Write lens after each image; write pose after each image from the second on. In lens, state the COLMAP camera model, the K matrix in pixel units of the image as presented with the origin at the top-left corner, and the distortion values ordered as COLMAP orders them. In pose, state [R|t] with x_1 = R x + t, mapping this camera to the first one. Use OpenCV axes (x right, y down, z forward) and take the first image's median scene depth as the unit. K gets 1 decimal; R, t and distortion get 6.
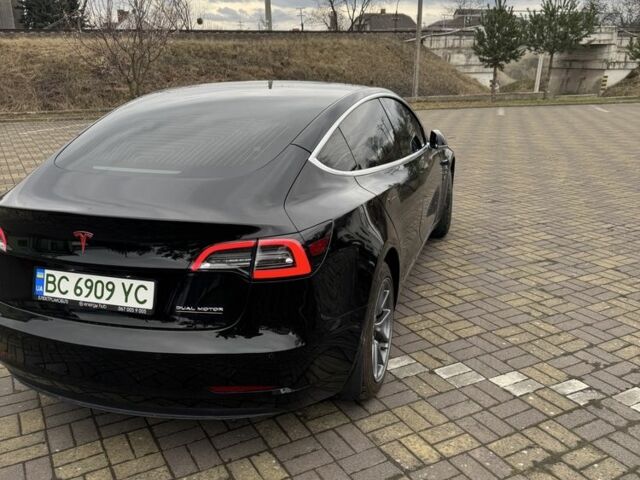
lens RADIAL K [[590.3, 0, 320.0], [0, 590.3, 240.0], [0, 0, 1]] dist [0.166279, -0.328378]
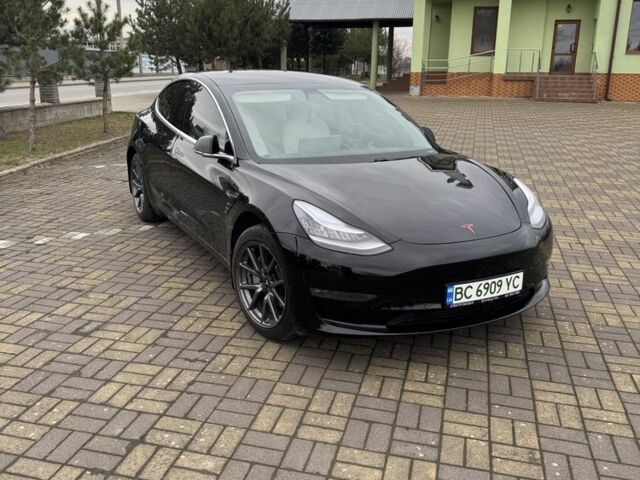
lens RADIAL K [[590.3, 0, 320.0], [0, 590.3, 240.0], [0, 0, 1]] dist [0.166279, -0.328378]
pose [[-0.680753, 0.204364, -0.703428, 0.761399], [-0.222760, 0.857057, 0.464576, -0.516172], [0.697821, 0.472957, -0.537920, 1.730360]]
